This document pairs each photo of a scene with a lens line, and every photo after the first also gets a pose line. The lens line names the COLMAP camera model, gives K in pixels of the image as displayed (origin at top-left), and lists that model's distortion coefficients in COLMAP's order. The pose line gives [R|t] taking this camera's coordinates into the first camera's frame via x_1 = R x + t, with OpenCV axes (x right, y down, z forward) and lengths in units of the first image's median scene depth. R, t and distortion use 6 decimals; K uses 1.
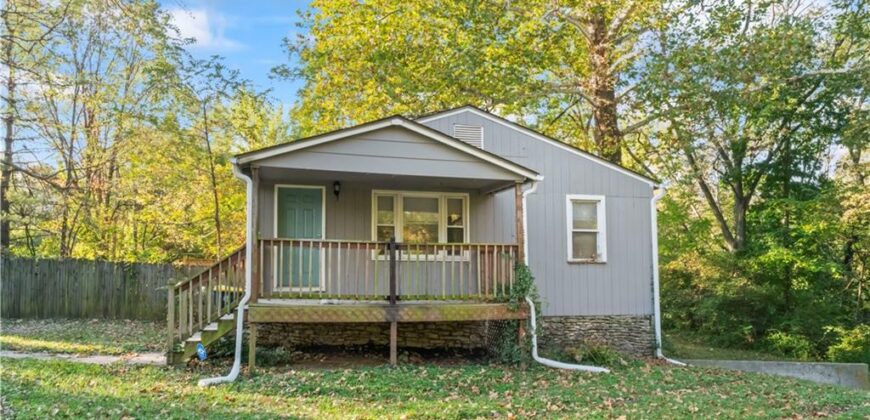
lens RADIAL K [[566.3, 0, 434.8], [0, 566.3, 246.4], [0, 0, 1]] dist [0.002306, 0.000563]
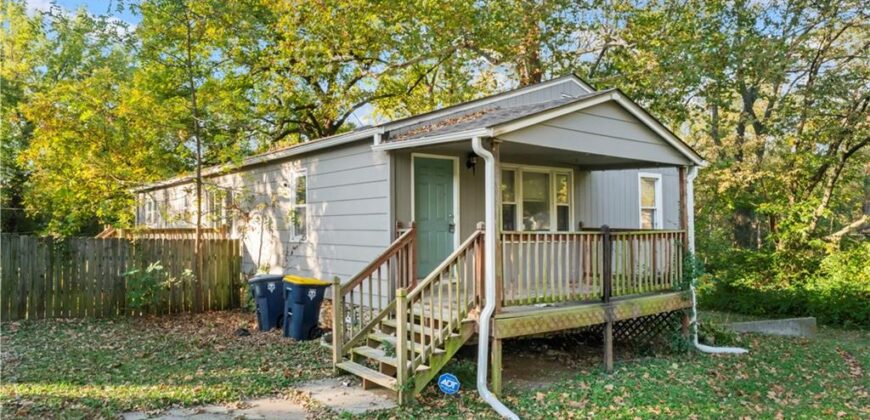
lens RADIAL K [[564.2, 0, 435.0], [0, 564.2, 210.0], [0, 0, 1]] dist [-0.001110, -0.000519]
pose [[0.916804, 0.008606, 0.399245, -0.649058], [-0.022311, 0.999310, 0.029694, -0.060385], [-0.398714, -0.036131, 0.916363, 0.288593]]
